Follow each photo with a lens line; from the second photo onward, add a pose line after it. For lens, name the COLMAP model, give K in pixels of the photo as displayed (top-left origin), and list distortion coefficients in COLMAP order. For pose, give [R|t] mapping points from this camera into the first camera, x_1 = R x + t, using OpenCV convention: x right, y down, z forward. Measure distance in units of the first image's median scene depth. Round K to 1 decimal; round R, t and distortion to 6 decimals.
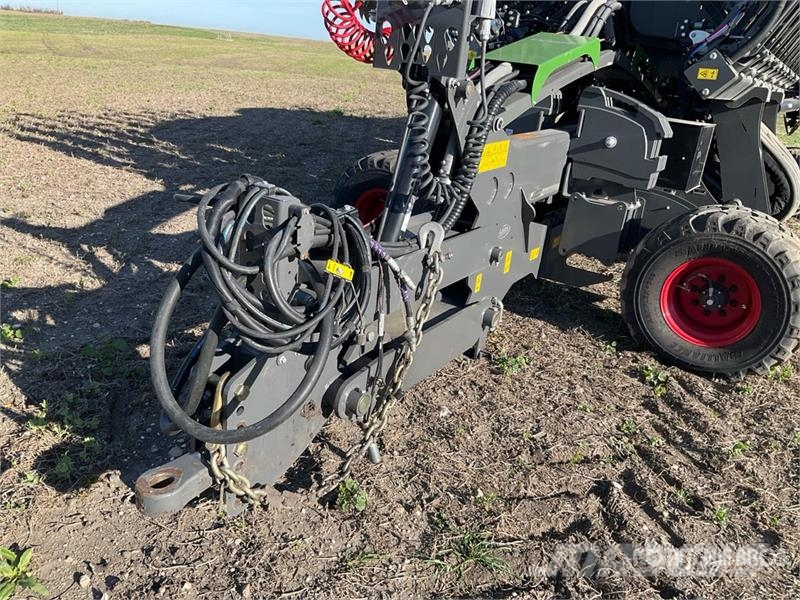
lens RADIAL K [[634.2, 0, 400.0], [0, 634.2, 300.0], [0, 0, 1]] dist [0.091582, -0.178923]
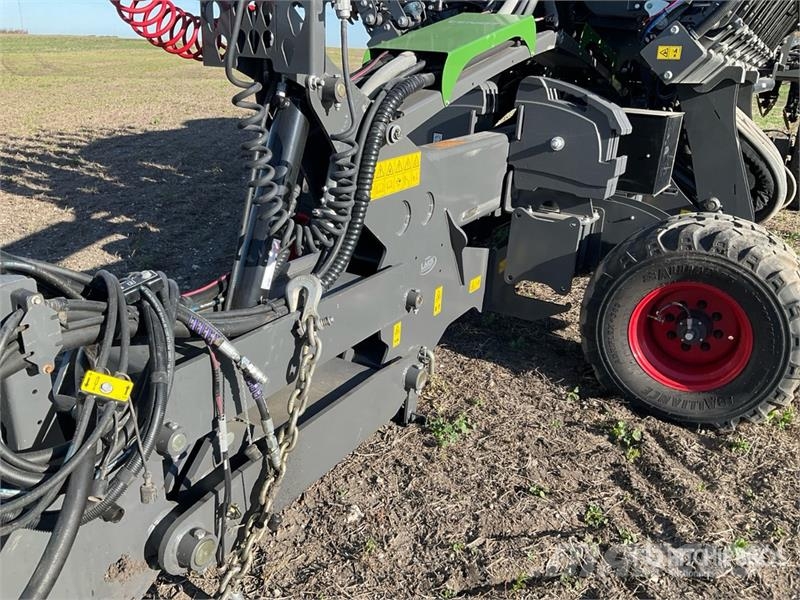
lens RADIAL K [[639.3, 0, 398.5], [0, 639.3, 306.0], [0, 0, 1]] dist [0.075712, -0.150300]
pose [[0.997745, -0.063133, 0.022795, 0.103588], [0.062985, 0.997989, 0.007161, -0.063624], [-0.023202, -0.005709, 0.999715, 0.199025]]
